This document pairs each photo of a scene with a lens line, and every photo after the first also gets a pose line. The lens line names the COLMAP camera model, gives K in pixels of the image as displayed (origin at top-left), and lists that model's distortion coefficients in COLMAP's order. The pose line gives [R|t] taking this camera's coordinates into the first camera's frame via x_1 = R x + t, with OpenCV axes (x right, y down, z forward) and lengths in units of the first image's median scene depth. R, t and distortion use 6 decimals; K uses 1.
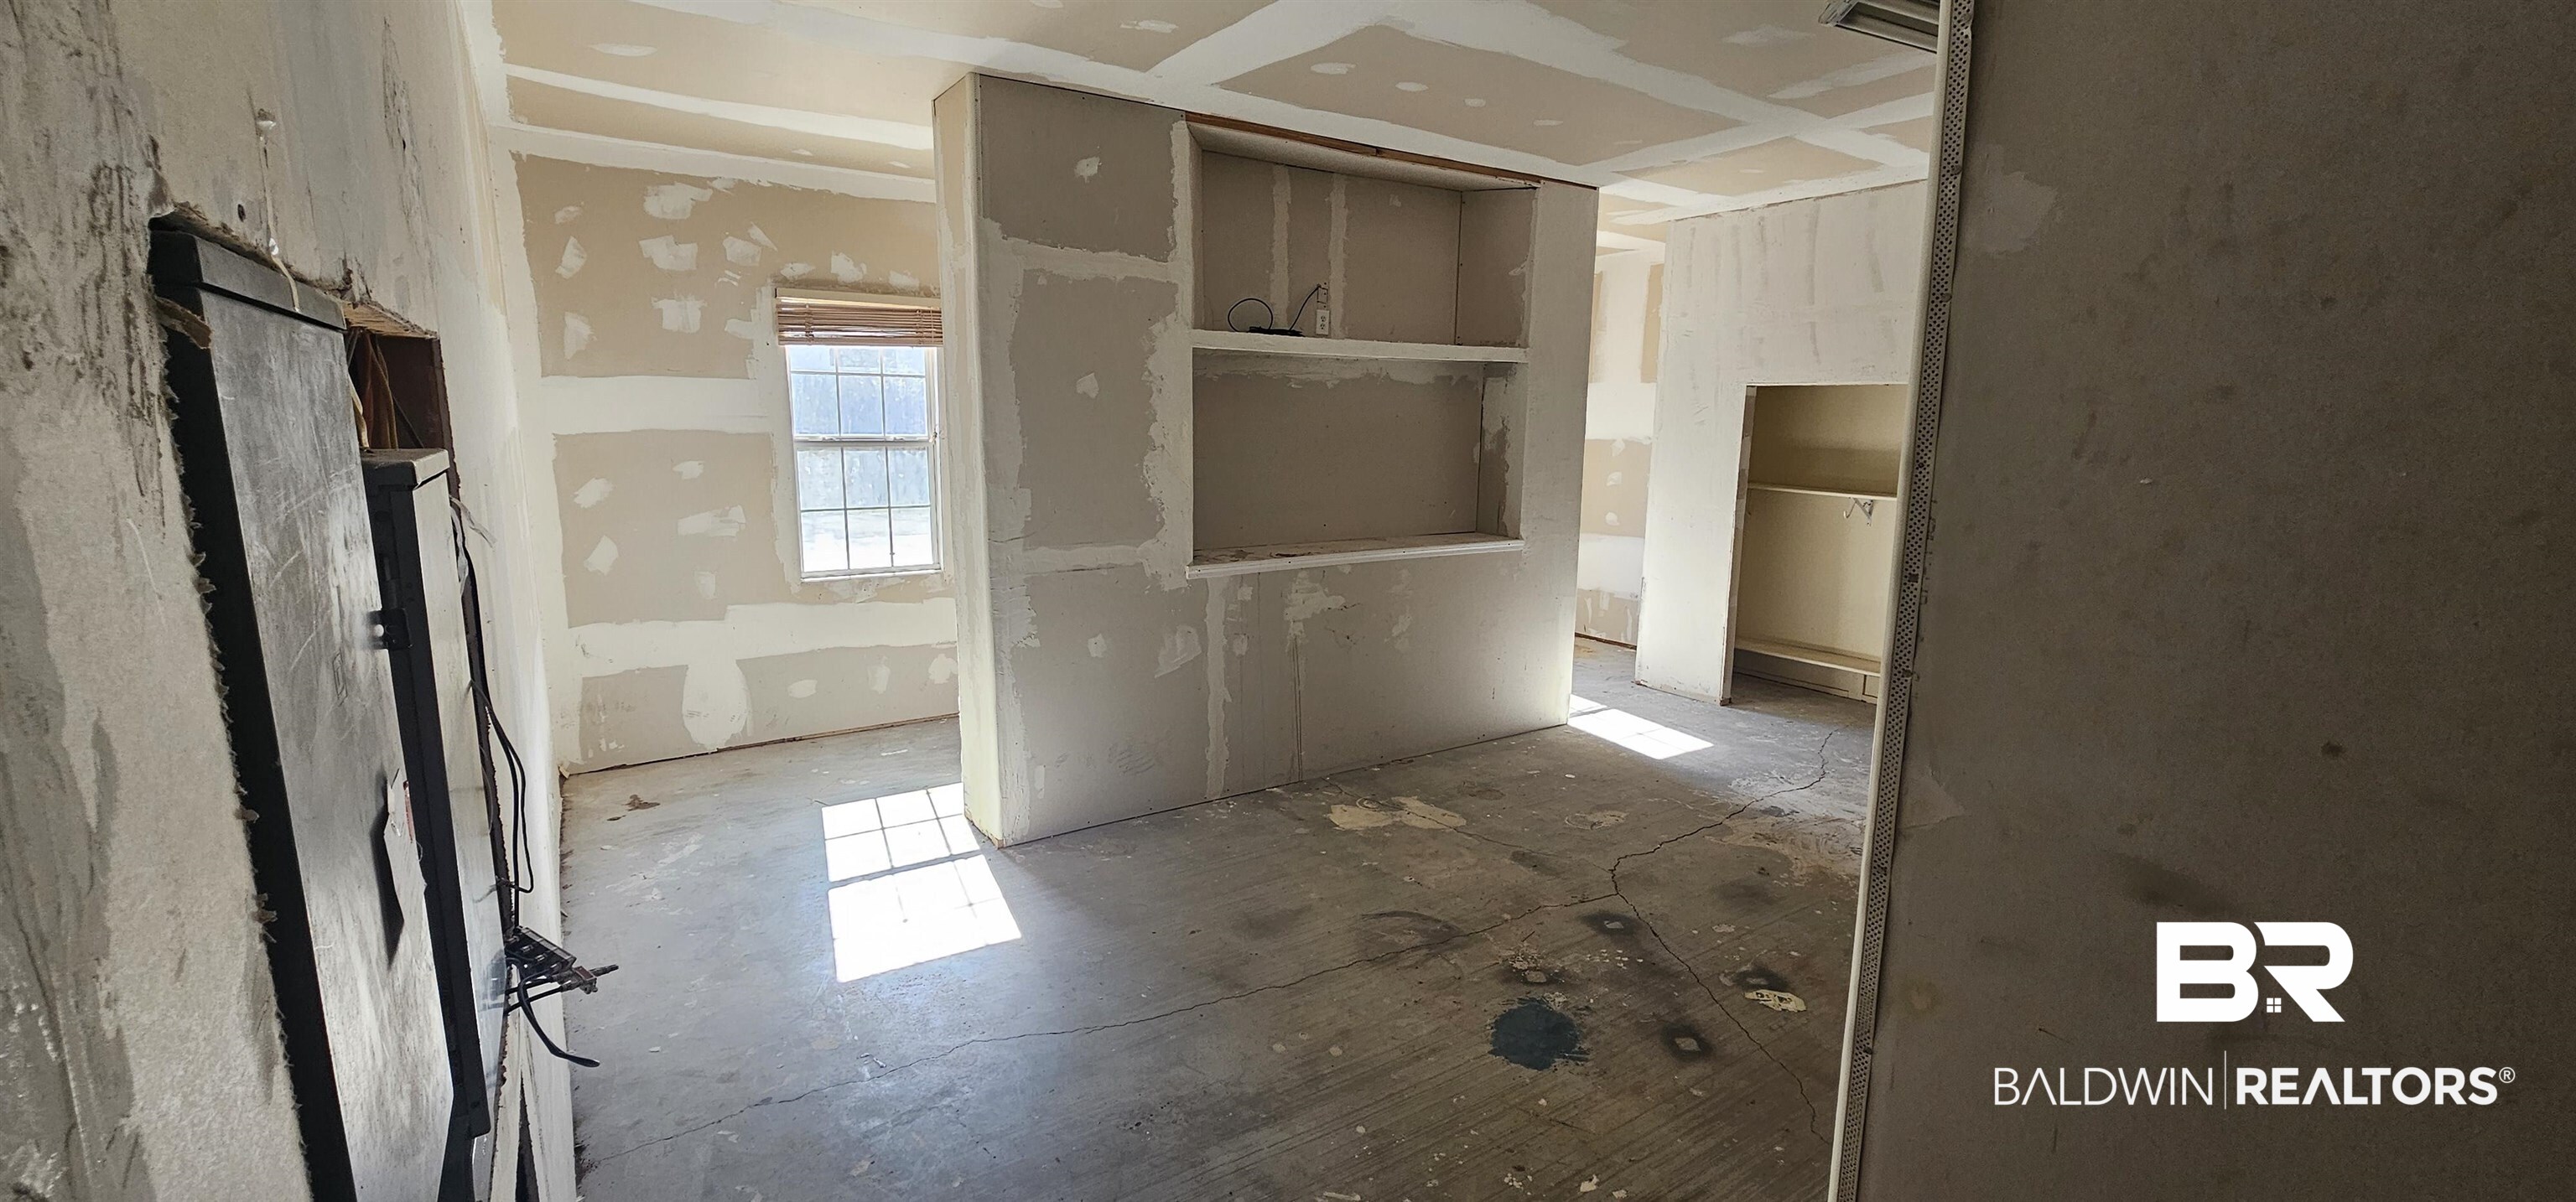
lens RADIAL K [[1055.4, 0, 1277.8], [0, 1055.4, 600.5], [0, 0, 1]] dist [-0.001122, 0.001298]
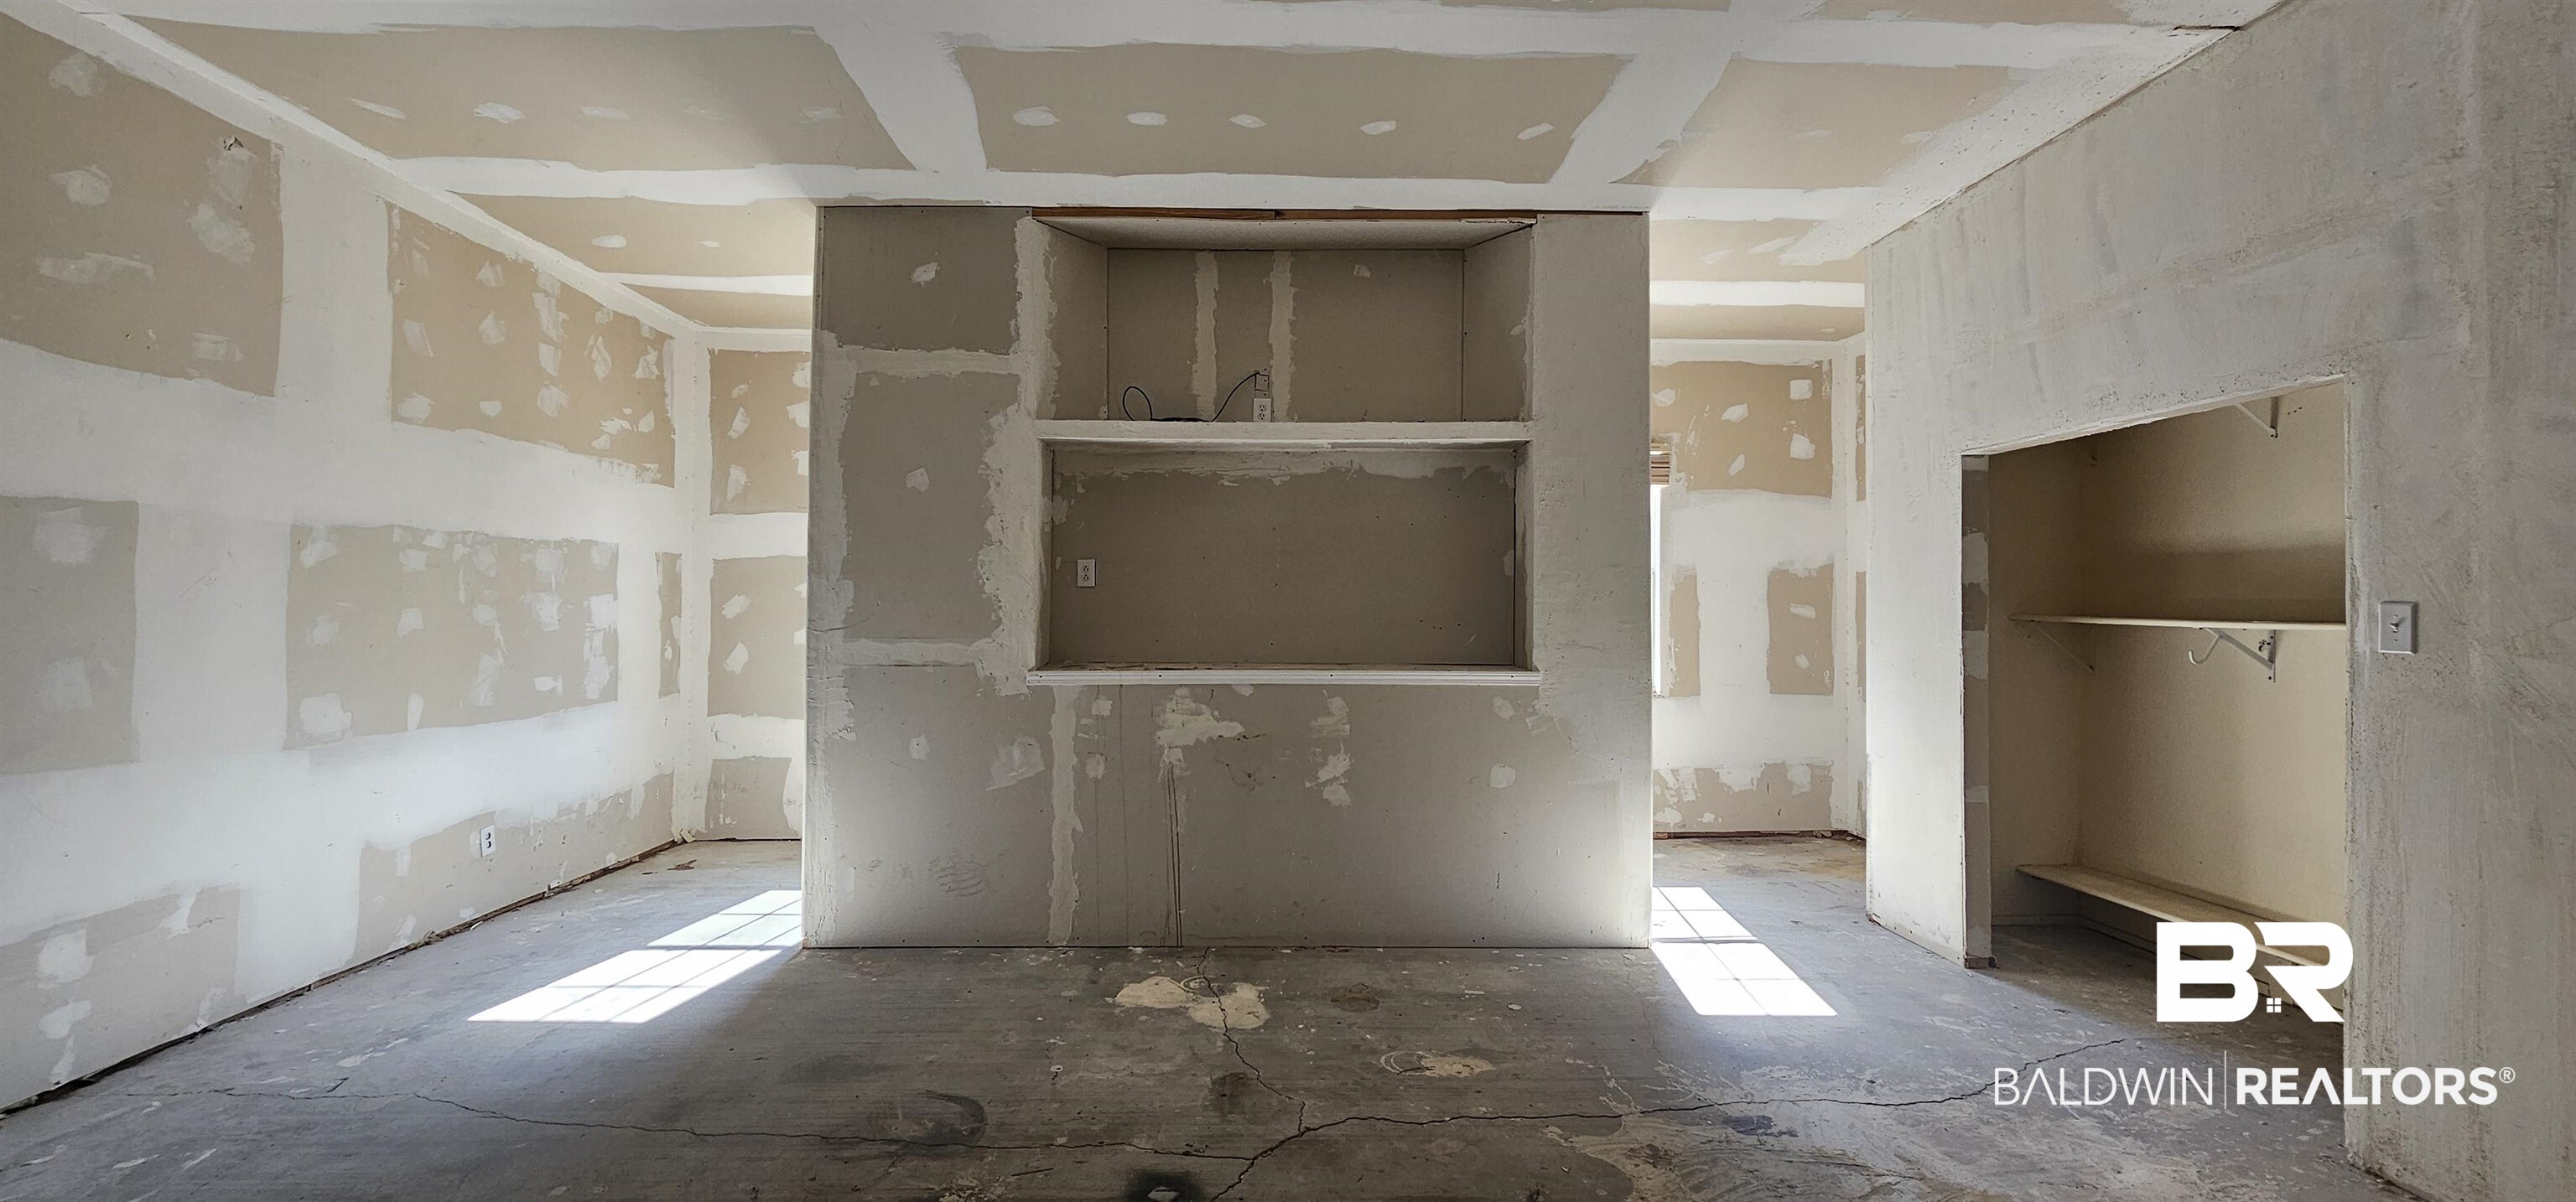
lens RADIAL K [[1055.4, 0, 1281.9], [0, 1055.4, 597.9], [0, 0, 1]] dist [-0.001122, 0.001298]
pose [[0.842280, -0.013906, -0.538861, 0.568435], [-0.089485, 0.982189, -0.165220, 0.035390], [0.531561, 0.187381, 0.826034, 0.332551]]
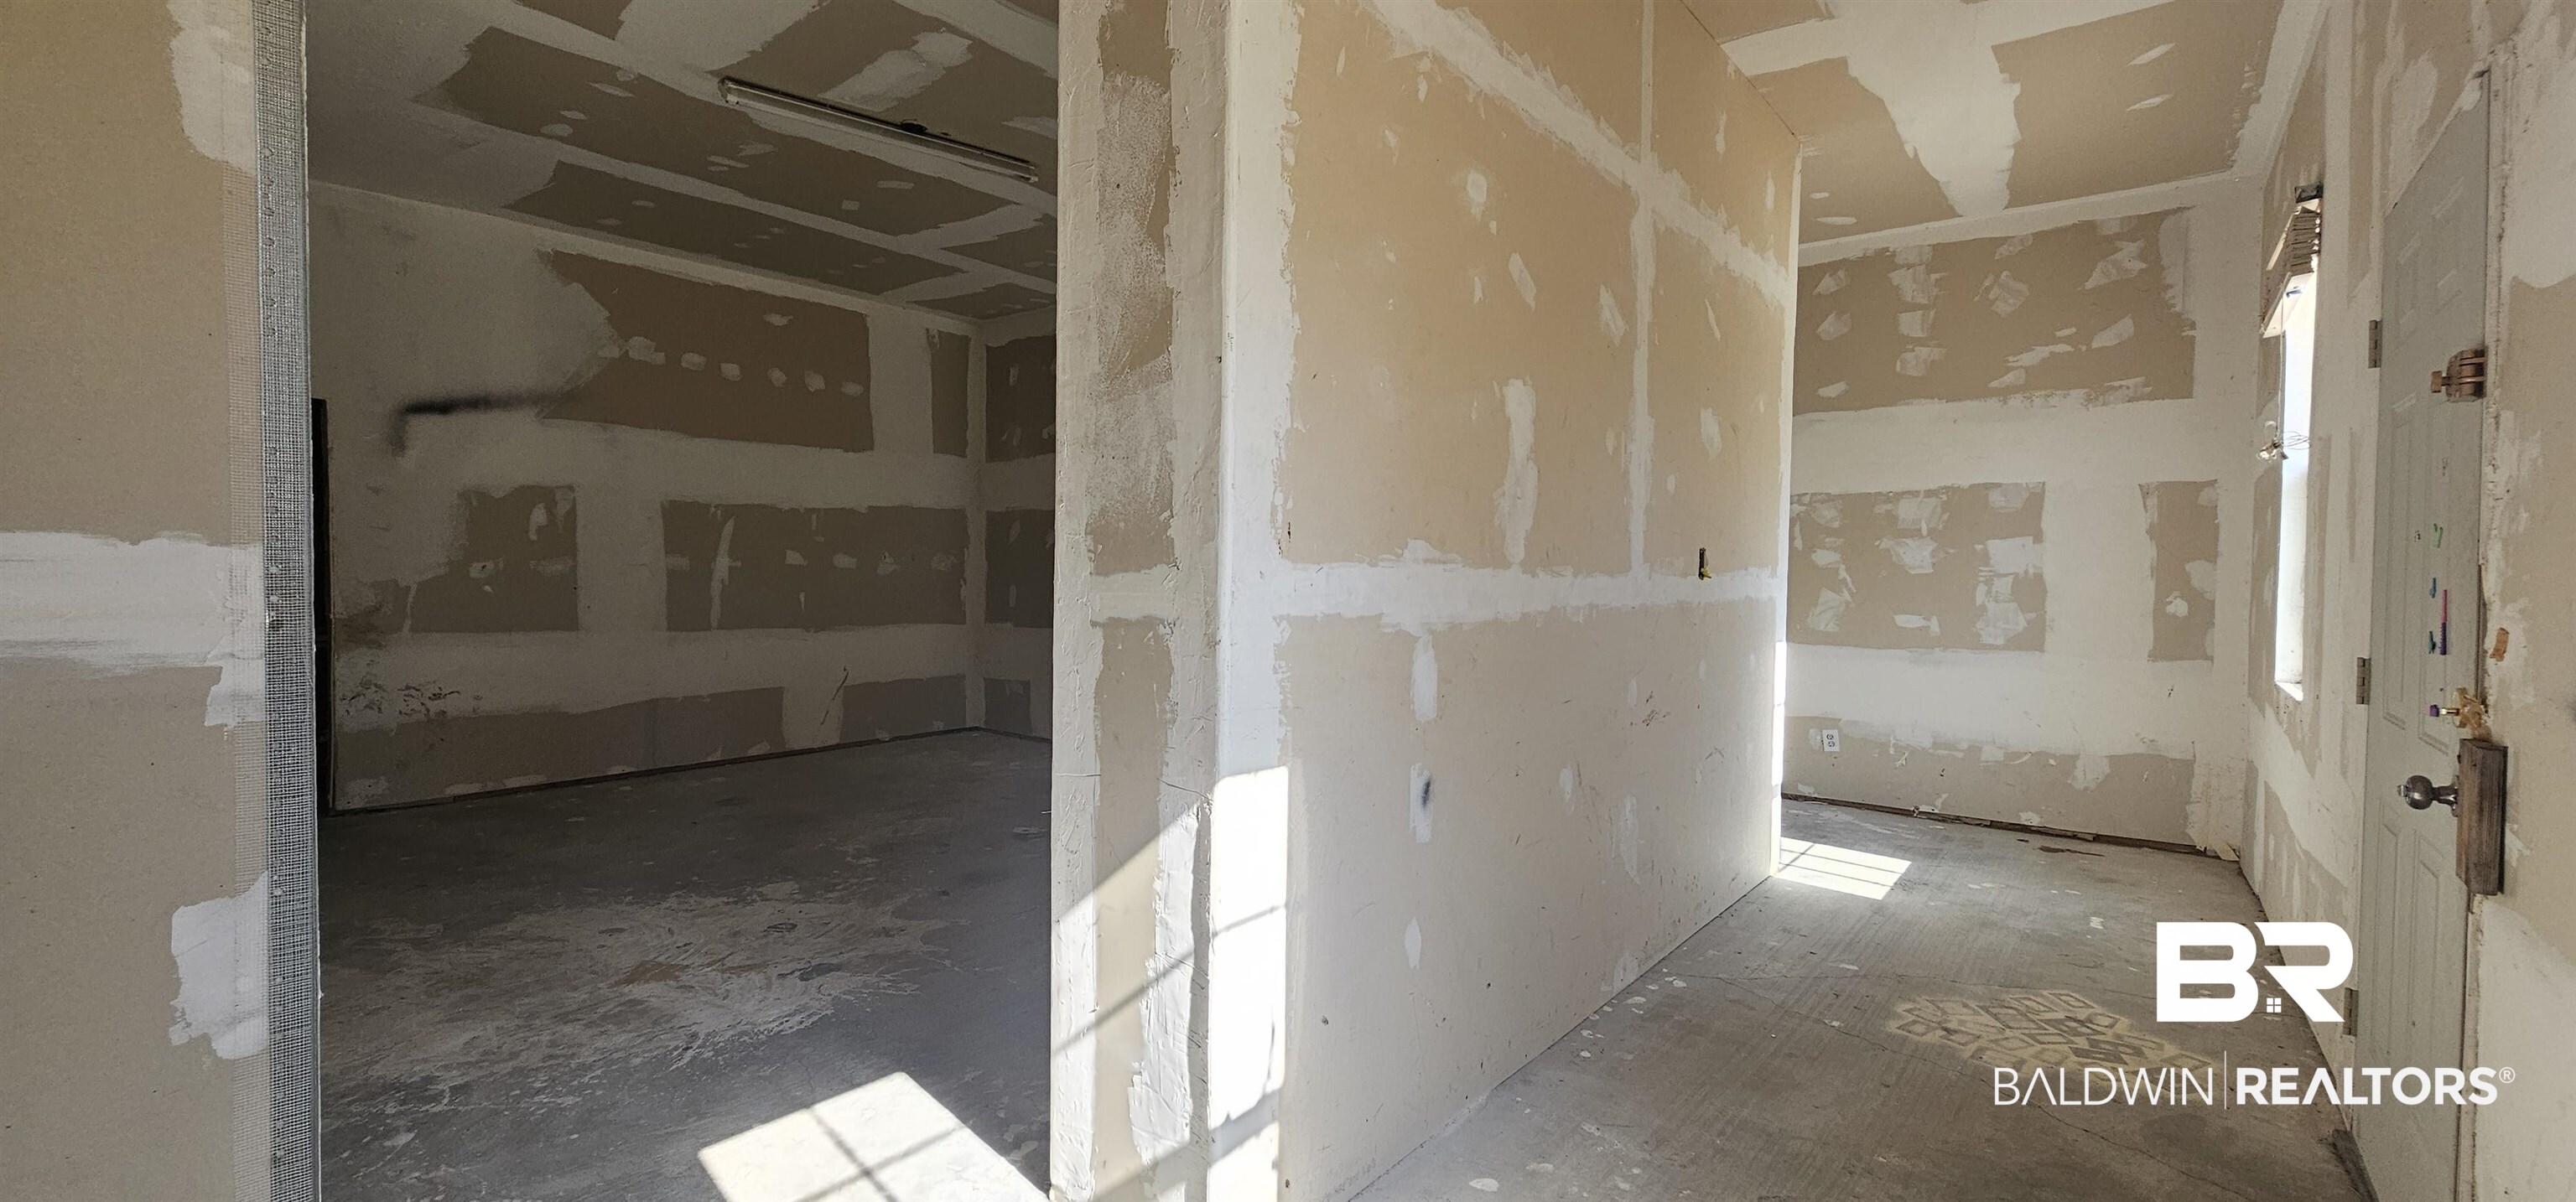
lens RADIAL K [[1055.4, 0, 1282.5], [0, 1055.4, 603.6], [0, 0, 1]] dist [-0.001122, 0.001298]
pose [[-0.954620, -0.011779, -0.297593, 0.391884], [-0.071881, 0.978791, 0.191837, -0.171199], [0.289022, 0.204523, -0.935220, 1.649393]]
